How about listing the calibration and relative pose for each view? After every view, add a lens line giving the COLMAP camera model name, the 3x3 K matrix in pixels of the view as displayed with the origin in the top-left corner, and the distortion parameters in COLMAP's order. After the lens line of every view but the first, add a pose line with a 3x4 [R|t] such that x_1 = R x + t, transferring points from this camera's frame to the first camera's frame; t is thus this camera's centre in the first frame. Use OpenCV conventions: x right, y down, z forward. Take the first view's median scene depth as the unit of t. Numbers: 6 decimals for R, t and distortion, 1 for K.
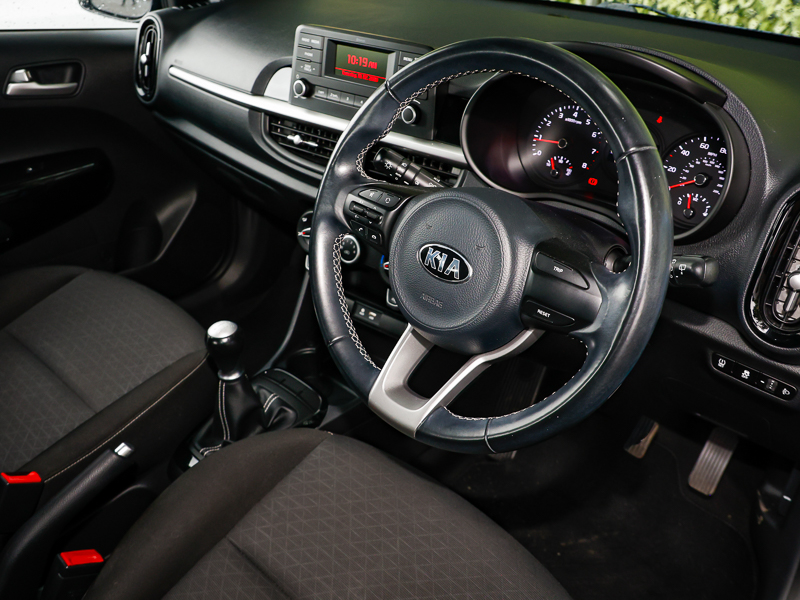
lens RADIAL K [[681.7, 0, 400.0], [0, 681.7, 300.0], [0, 0, 1]] dist [-0.005437, -0.006696]
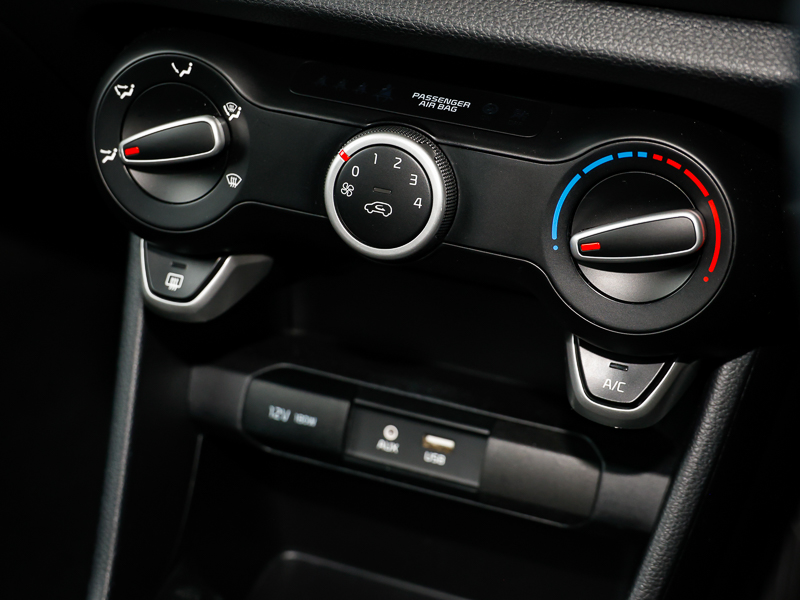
lens RADIAL K [[1403.2, 0, 400.0], [0, 1403.2, 300.0], [0, 0, 1]] dist [-0.041888, -0.031655]
pose [[0.957189, -0.150738, 0.247117, -0.206766], [0.145516, 0.988572, 0.039372, -0.063389], [-0.250228, -0.001727, 0.968185, 0.613294]]
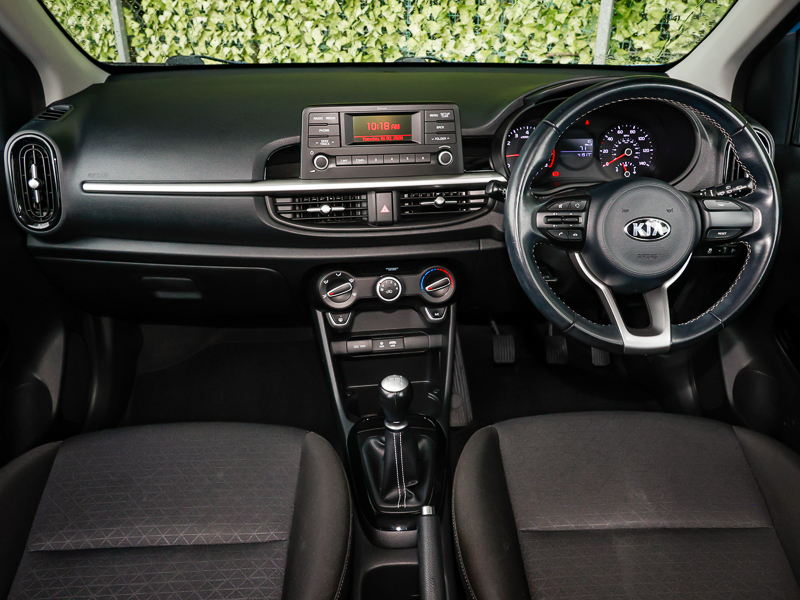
lens RADIAL K [[639.9, 0, 404.4], [0, 639.9, 290.4], [0, 0, 1]] dist [-0.021614, 0.016828]
pose [[0.712360, -0.337992, 0.615064, -0.781335], [0.380473, 0.922418, 0.066231, -0.145618], [-0.589731, 0.186835, 0.785691, 0.167504]]
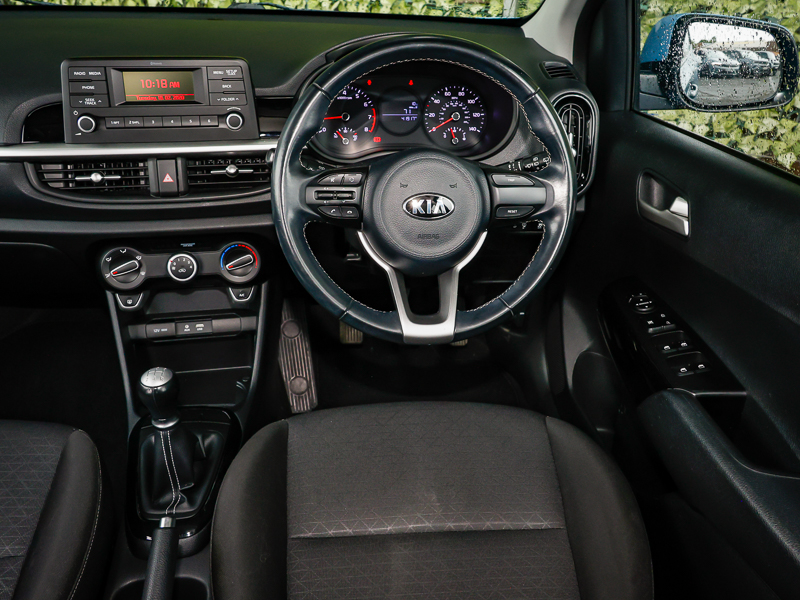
lens RADIAL K [[686.4, 0, 396.9], [0, 686.4, 280.2], [0, 0, 1]] dist [-0.004823, -0.001427]
pose [[0.667033, -0.362570, 0.650853, -0.584140], [0.372470, 0.918873, 0.130145, -0.077495], [-0.645239, 0.155612, 0.747965, 0.042328]]
